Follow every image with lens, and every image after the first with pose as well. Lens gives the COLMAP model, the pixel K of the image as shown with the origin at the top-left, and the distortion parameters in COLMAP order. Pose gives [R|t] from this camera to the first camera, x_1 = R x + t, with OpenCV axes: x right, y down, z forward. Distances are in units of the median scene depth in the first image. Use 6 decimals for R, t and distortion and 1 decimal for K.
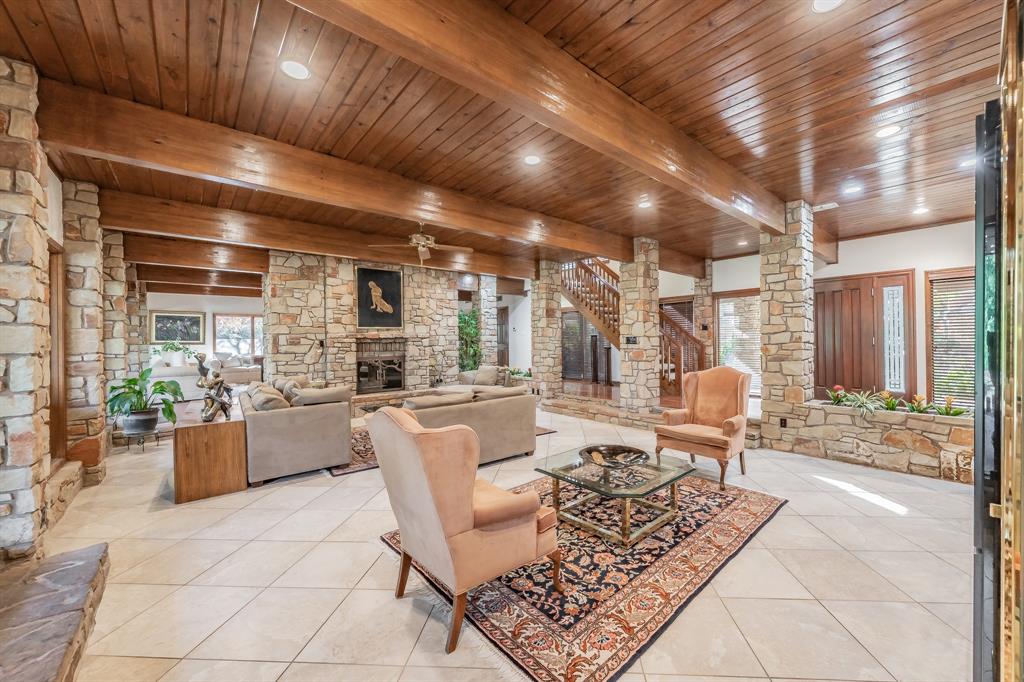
lens RADIAL K [[392.1, 0, 523.4], [0, 392.1, 341.3], [0, 0, 1]] dist [-0.000638, -0.000078]
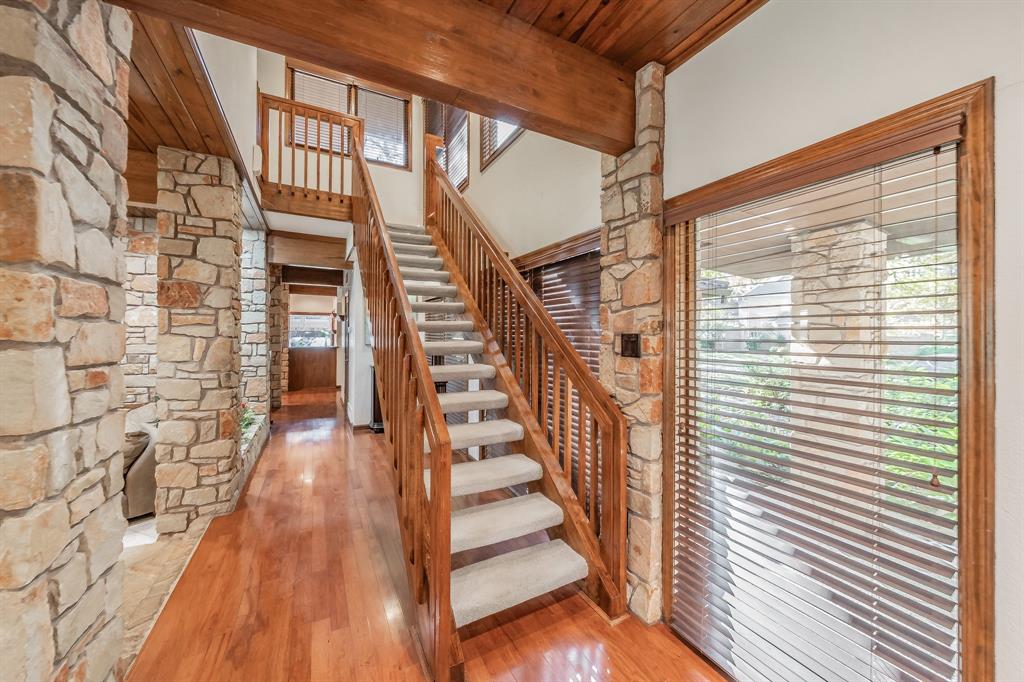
lens RADIAL K [[369.0, 0, 511.8], [0, 369.0, 335.8], [0, 0, 1]] dist [-0.000075, -0.000009]
pose [[0.976553, 0.013165, -0.214874, 0.523372], [-0.012863, 0.999913, 0.002806, -0.049335], [0.214892, 0.000024, 0.976638, 0.898959]]
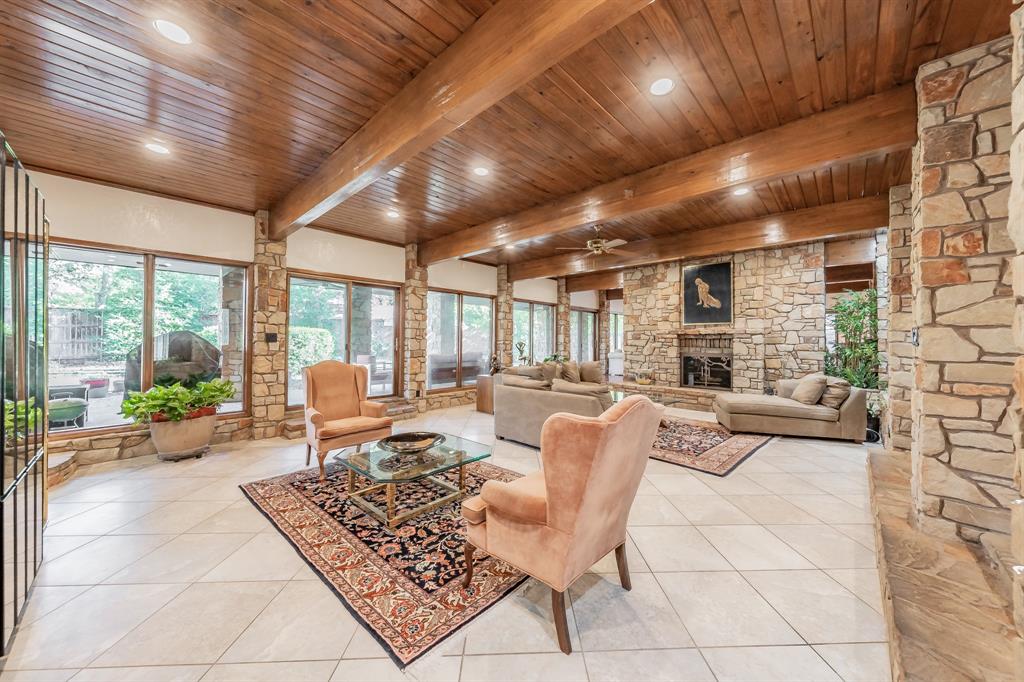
lens RADIAL K [[356.6, 0, 537.6], [0, 356.6, 338.3], [0, 0, 1]] dist [-0.000596, -0.000087]
pose [[0.137012, 0.008314, -0.990534, 0.557319], [-0.011910, 0.999906, 0.006745, 0.001318], [0.990498, 0.010873, 0.137099, 0.546475]]
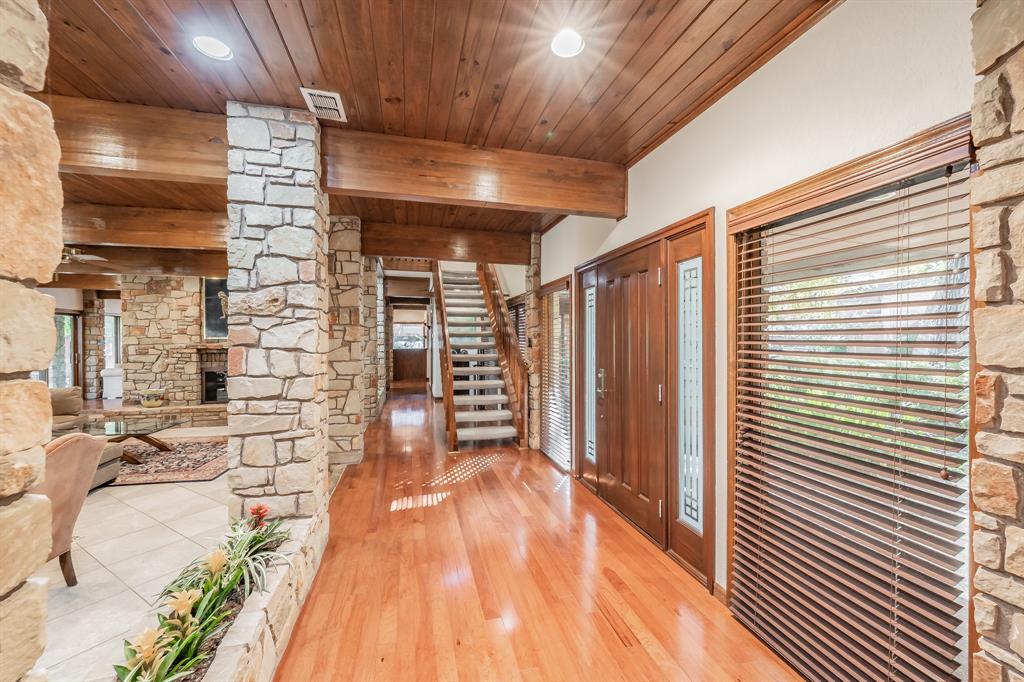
lens RADIAL K [[399.1, 0, 507.0], [0, 399.1, 340.1], [0, 0, 1]] dist [-0.001989, -0.000150]
pose [[0.892211, 0.012916, -0.451434, 0.852432], [-0.010704, 0.999915, 0.007453, -0.052850], [0.451492, -0.001818, 0.892274, 0.498579]]
